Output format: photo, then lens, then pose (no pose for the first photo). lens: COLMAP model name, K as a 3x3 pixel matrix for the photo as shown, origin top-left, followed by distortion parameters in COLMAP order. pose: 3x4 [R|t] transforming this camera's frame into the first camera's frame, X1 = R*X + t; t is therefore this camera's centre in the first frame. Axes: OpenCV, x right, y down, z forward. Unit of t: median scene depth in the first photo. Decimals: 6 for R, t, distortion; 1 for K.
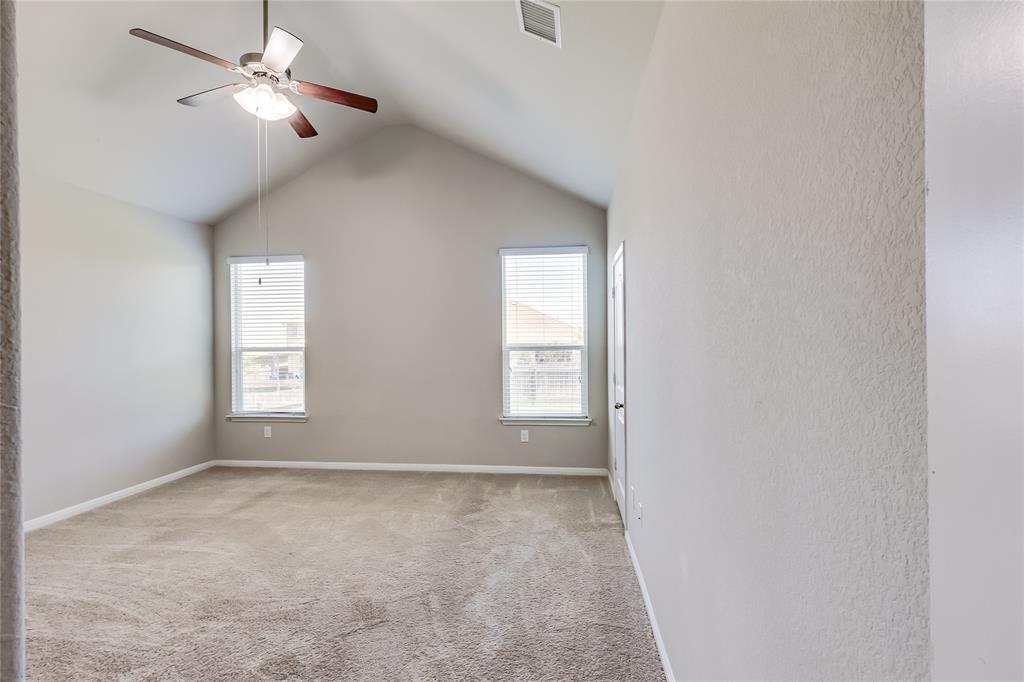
lens RADIAL K [[465.1, 0, 520.9], [0, 465.1, 342.6], [0, 0, 1]] dist [0.001089, 0.000090]
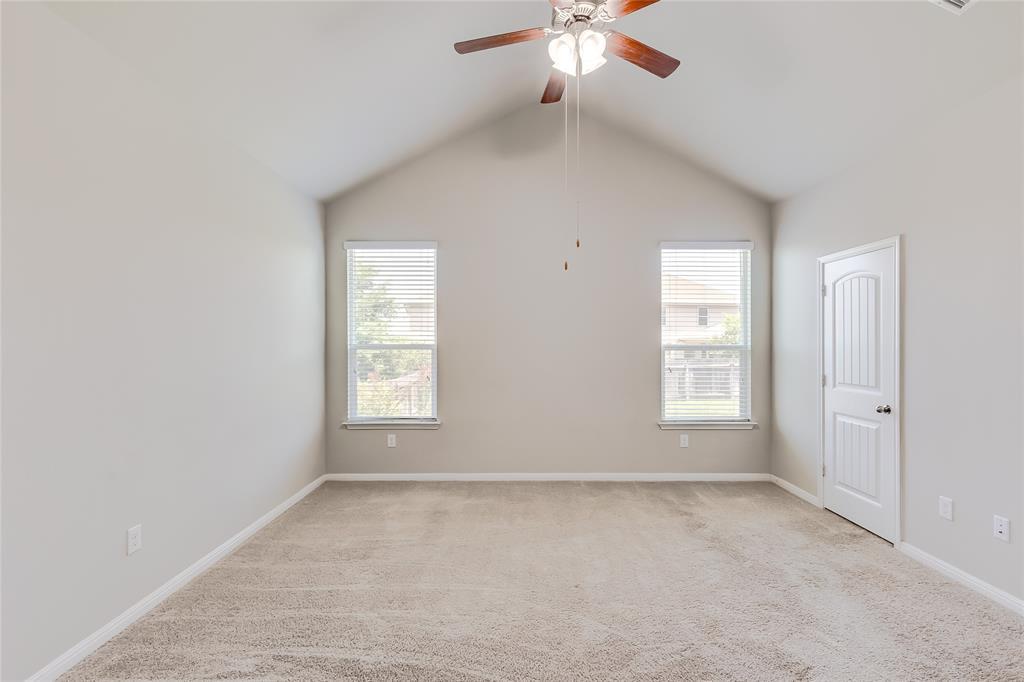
lens RADIAL K [[465.1, 0, 508.2], [0, 465.1, 341.3], [0, 0, 1]] dist [0.001089, 0.000090]
pose [[0.993165, 0.008585, 0.116406, -0.457722], [-0.008392, 0.999962, -0.002150, 0.003975], [-0.116420, 0.001158, 0.993199, 0.104942]]
